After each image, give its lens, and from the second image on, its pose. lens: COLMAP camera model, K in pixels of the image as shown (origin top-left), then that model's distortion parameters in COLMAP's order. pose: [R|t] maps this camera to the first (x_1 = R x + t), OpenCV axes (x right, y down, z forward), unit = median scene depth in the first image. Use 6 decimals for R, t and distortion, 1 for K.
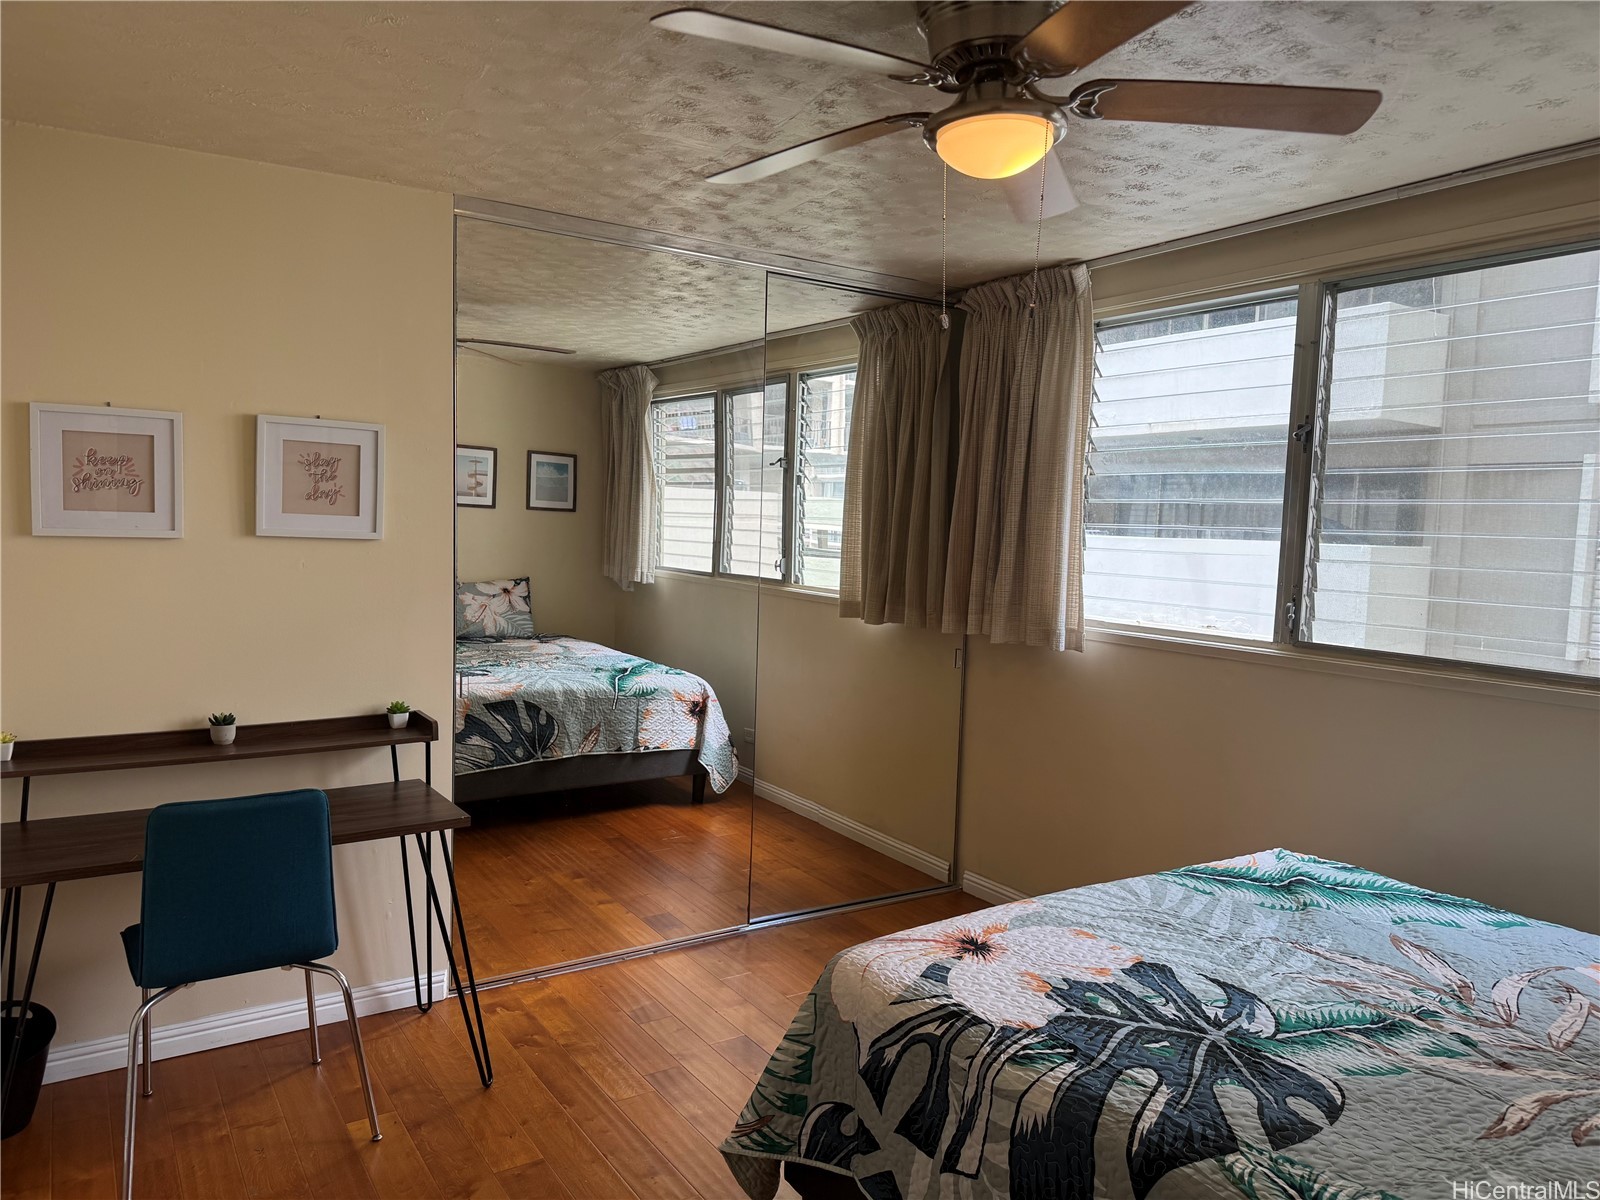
lens RADIAL K [[1147.9, 0, 802.2], [0, 1147.9, 602.5], [0, 0, 1]] dist [0.039765, -0.025021]
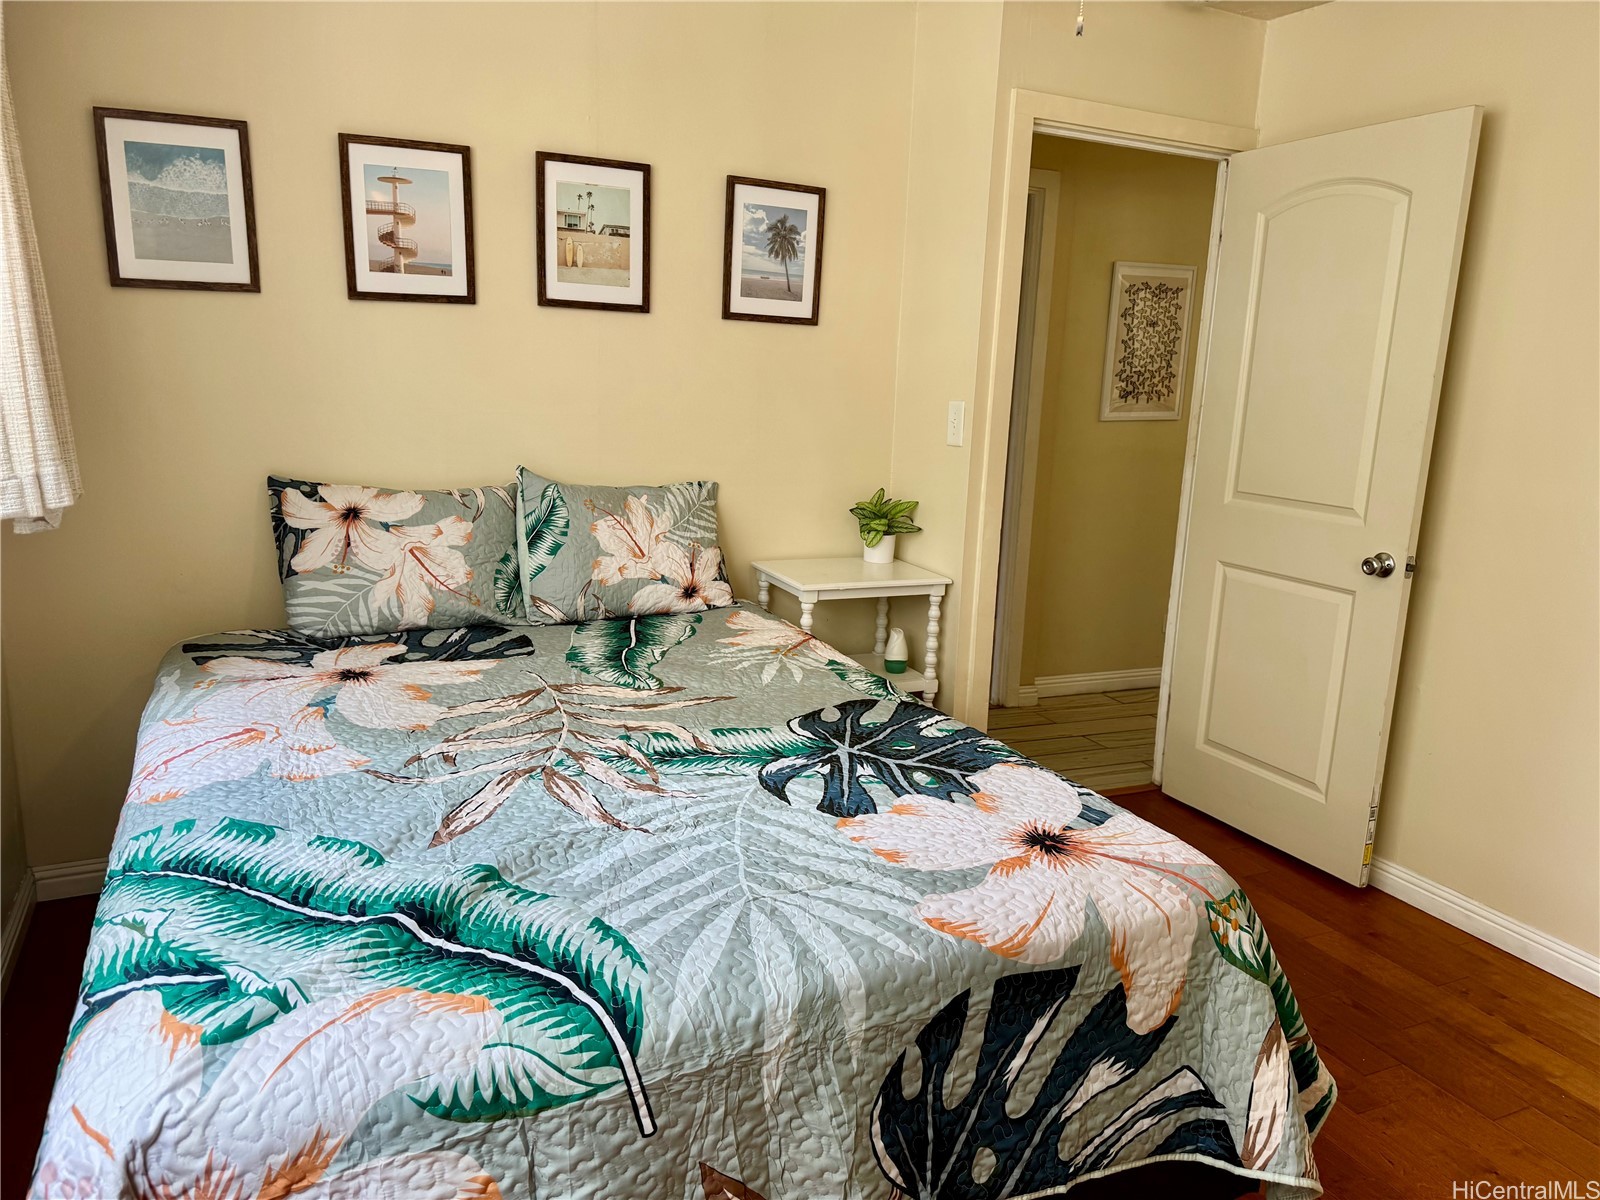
lens RADIAL K [[1147.9, 0, 796.5], [0, 1147.9, 604.5], [0, 0, 1]] dist [0.039765, -0.025021]
pose [[-0.990527, -0.089603, 0.104057, 0.274873], [-0.058745, 0.961435, 0.268685, -0.064059], [-0.124119, 0.260027, -0.957591, 1.899455]]
